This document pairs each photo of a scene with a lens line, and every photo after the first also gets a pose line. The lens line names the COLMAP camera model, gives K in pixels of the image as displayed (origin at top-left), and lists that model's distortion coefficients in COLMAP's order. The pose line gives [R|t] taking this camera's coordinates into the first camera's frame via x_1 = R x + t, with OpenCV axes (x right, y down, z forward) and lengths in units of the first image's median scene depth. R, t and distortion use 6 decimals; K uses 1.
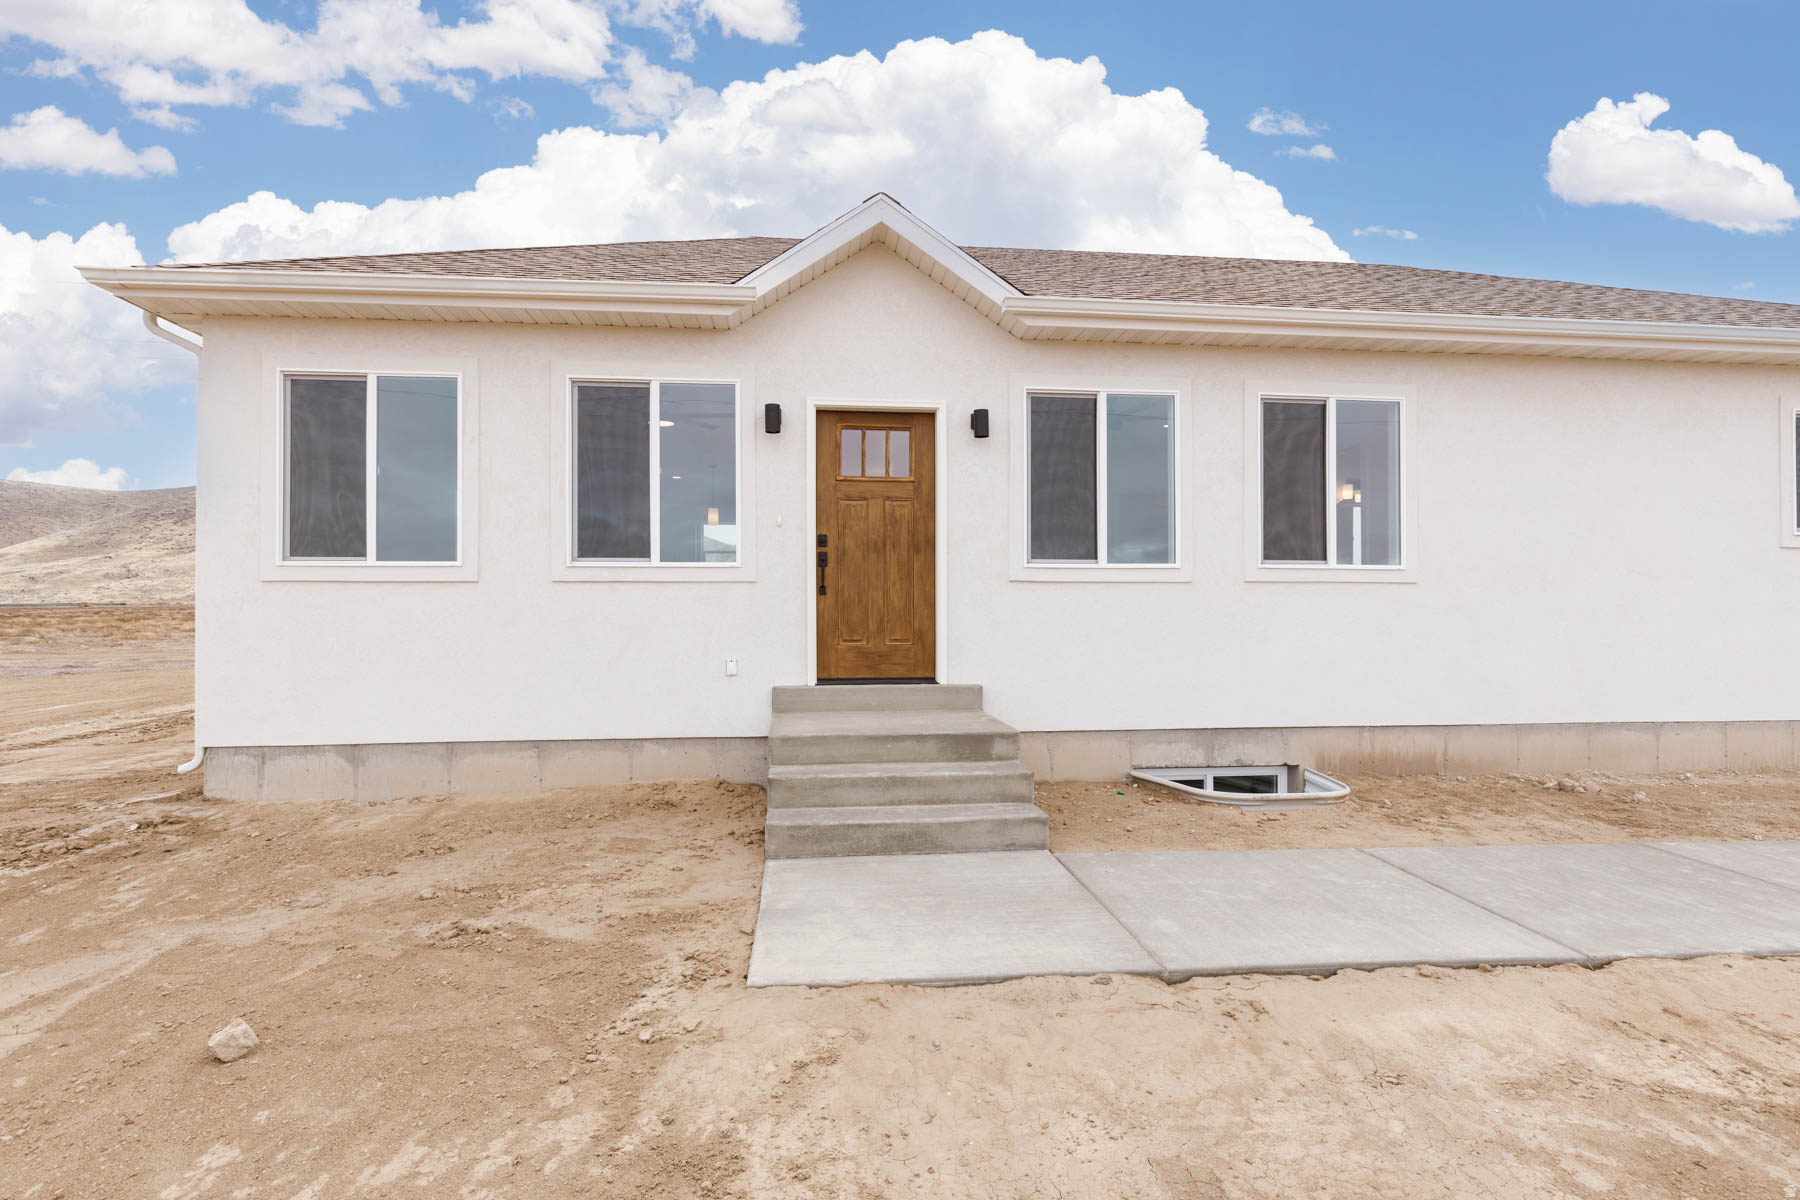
lens RADIAL K [[912.5, 0, 838.1], [0, 912.5, 617.9], [0, 0, 1]] dist [0.004646, 0.000880]
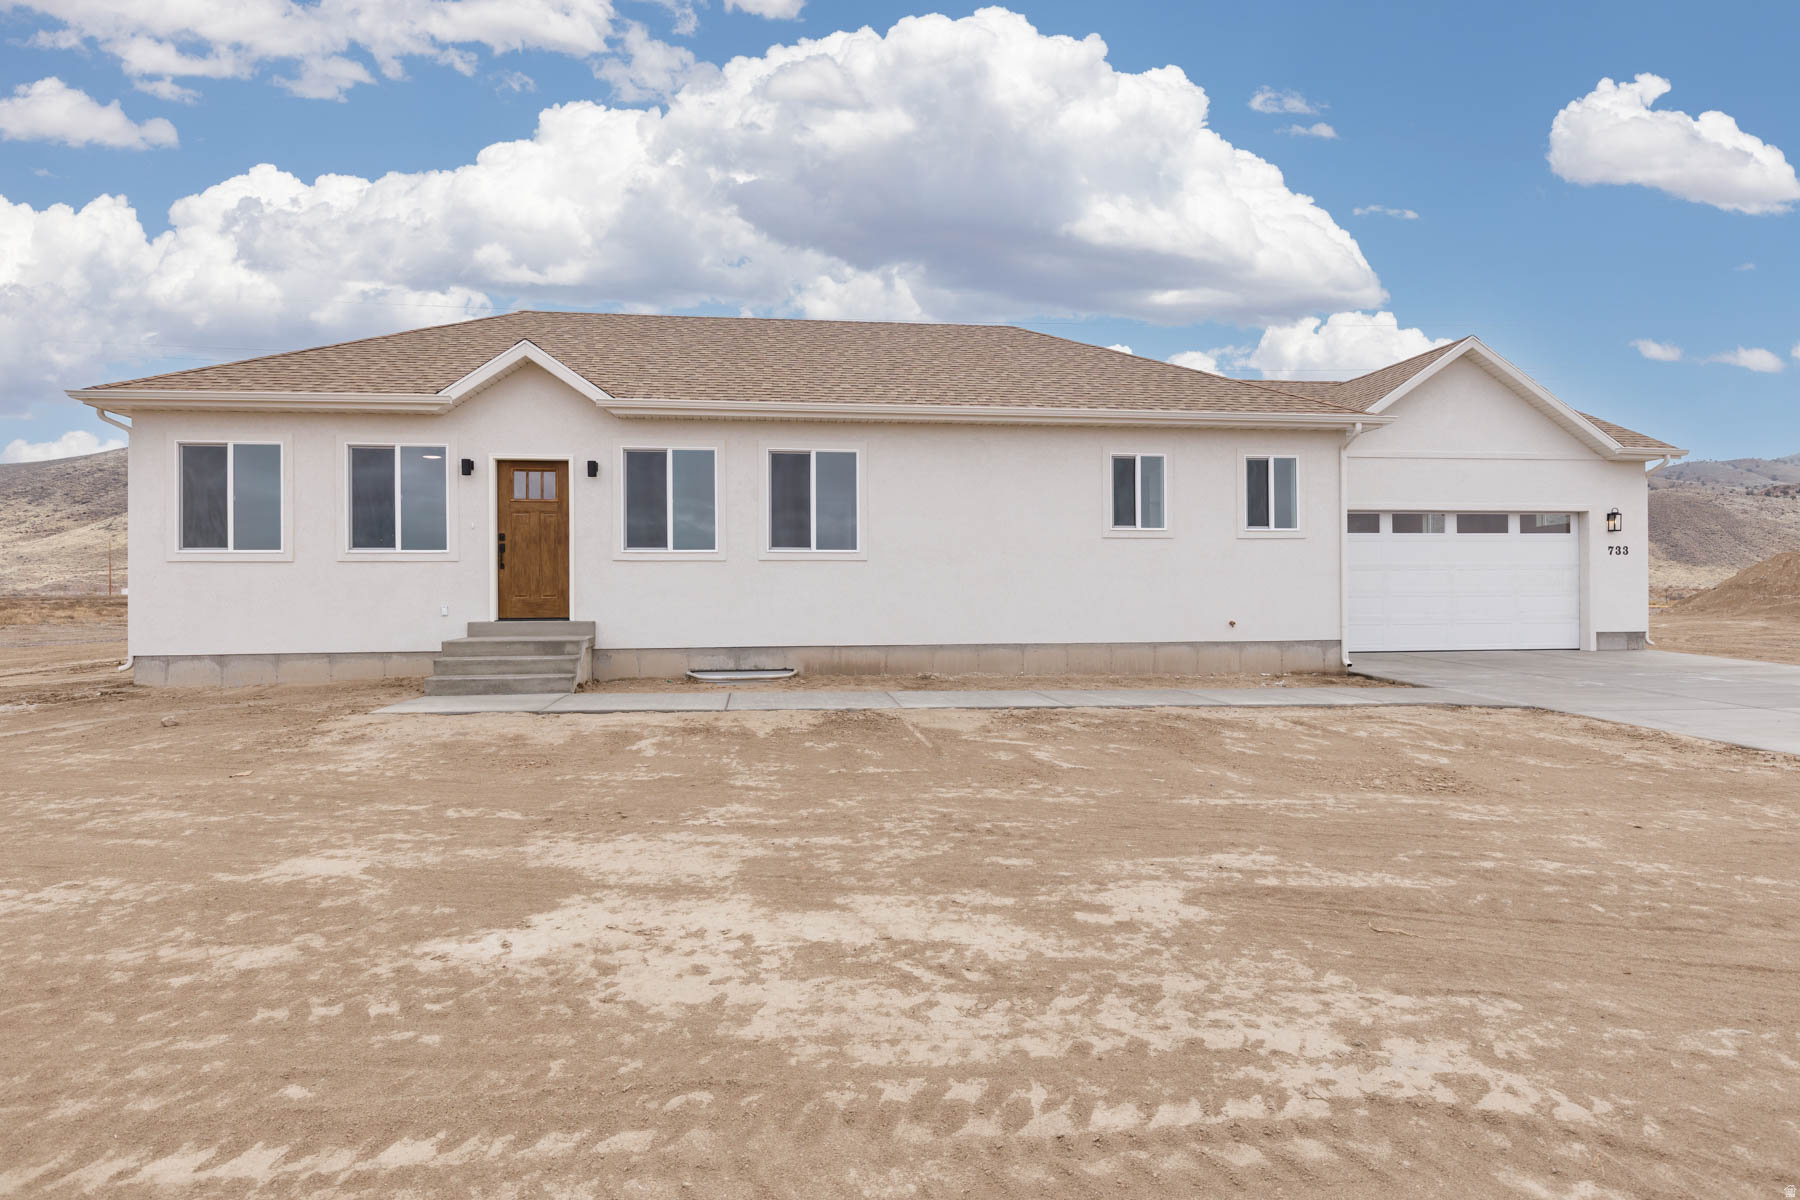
lens RADIAL K [[982.2, 0, 910.3], [0, 982.2, 600.5], [0, 0, 1]] dist [-0.011892, -0.001228]
pose [[0.999900, -0.002927, 0.013814, 0.685989], [0.002883, 0.999991, 0.003243, 0.028859], [-0.013823, -0.003203, 0.999899, -0.798474]]
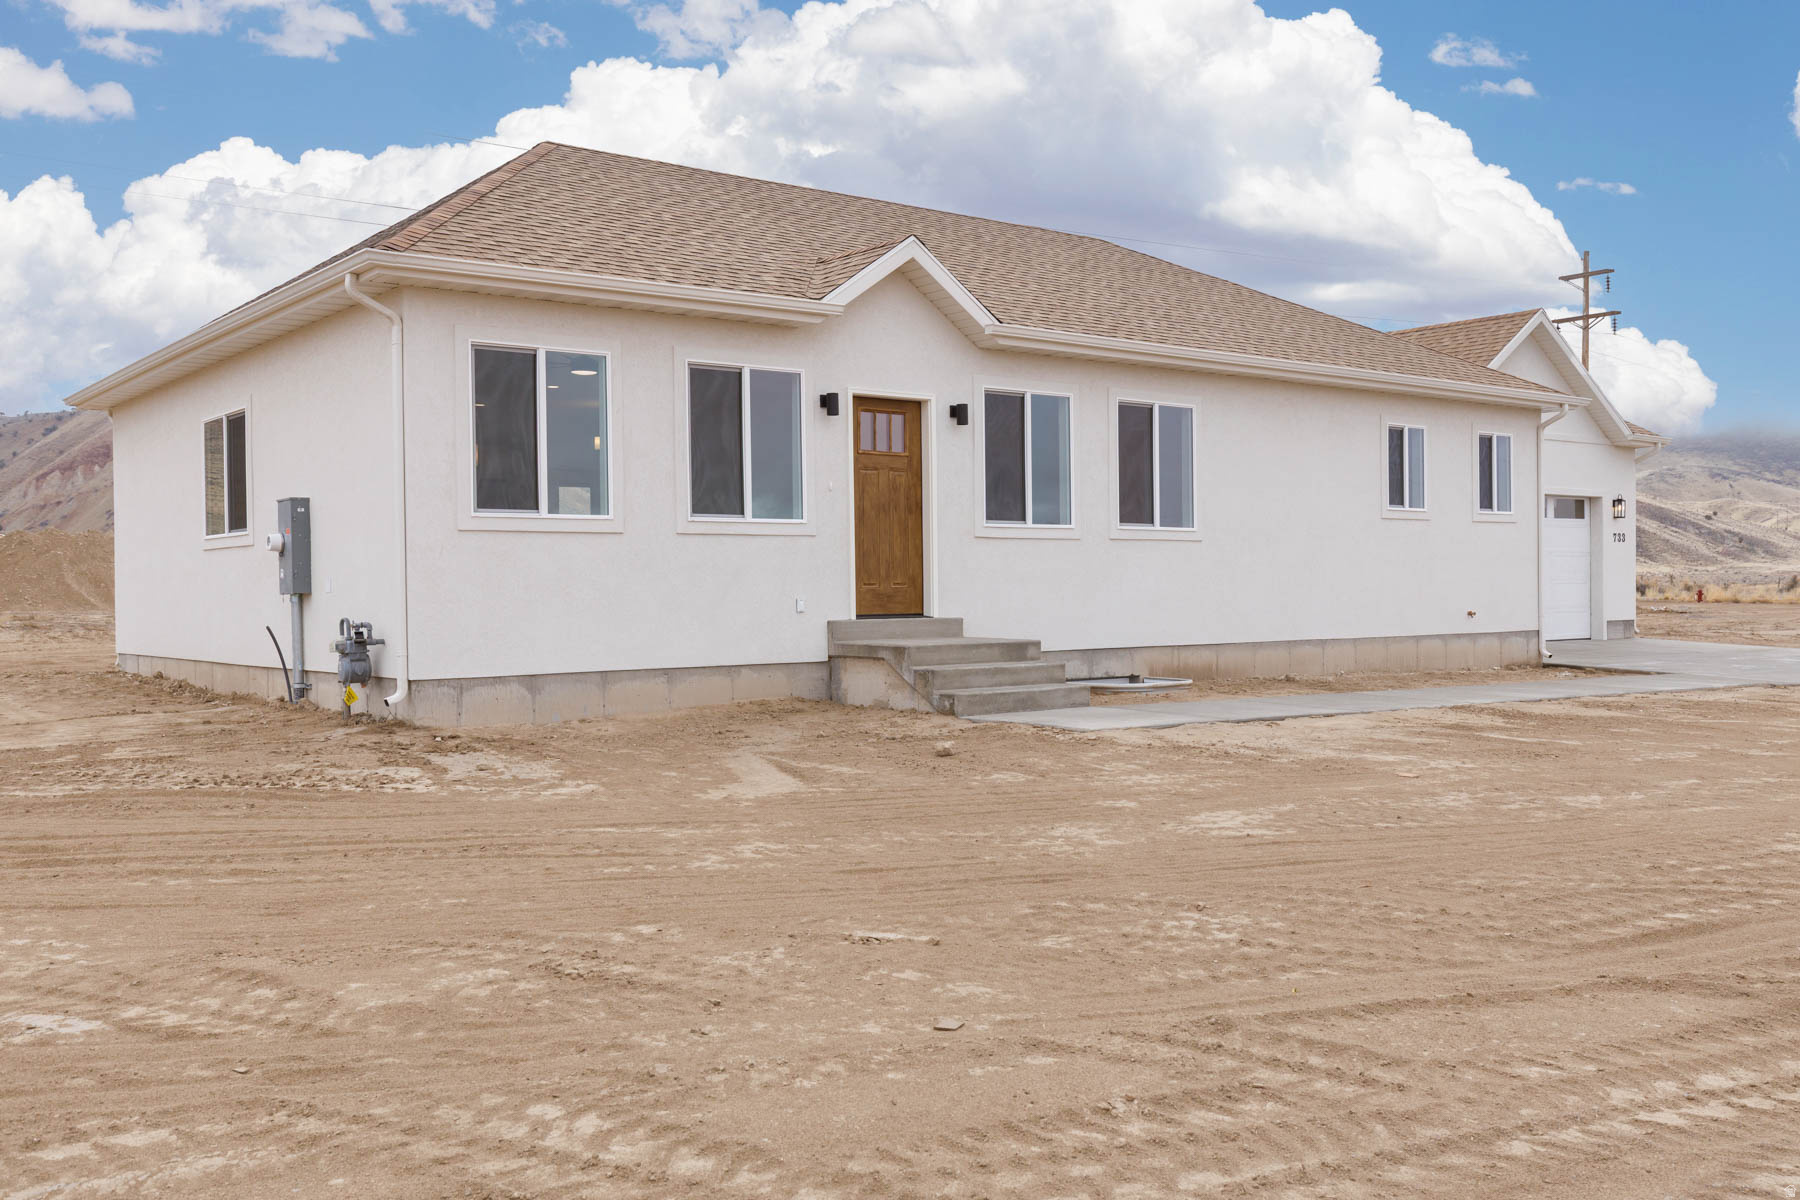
lens RADIAL K [[1727.5, 0, 894.3], [0, 1727.5, 608.5], [0, 0, 1]] dist [0.009061, 0.000000]
pose [[0.838580, -0.011957, 0.544648, -1.174593], [0.007952, 0.999921, 0.009708, 0.034608], [-0.544721, -0.003810, 0.838609, -0.930181]]
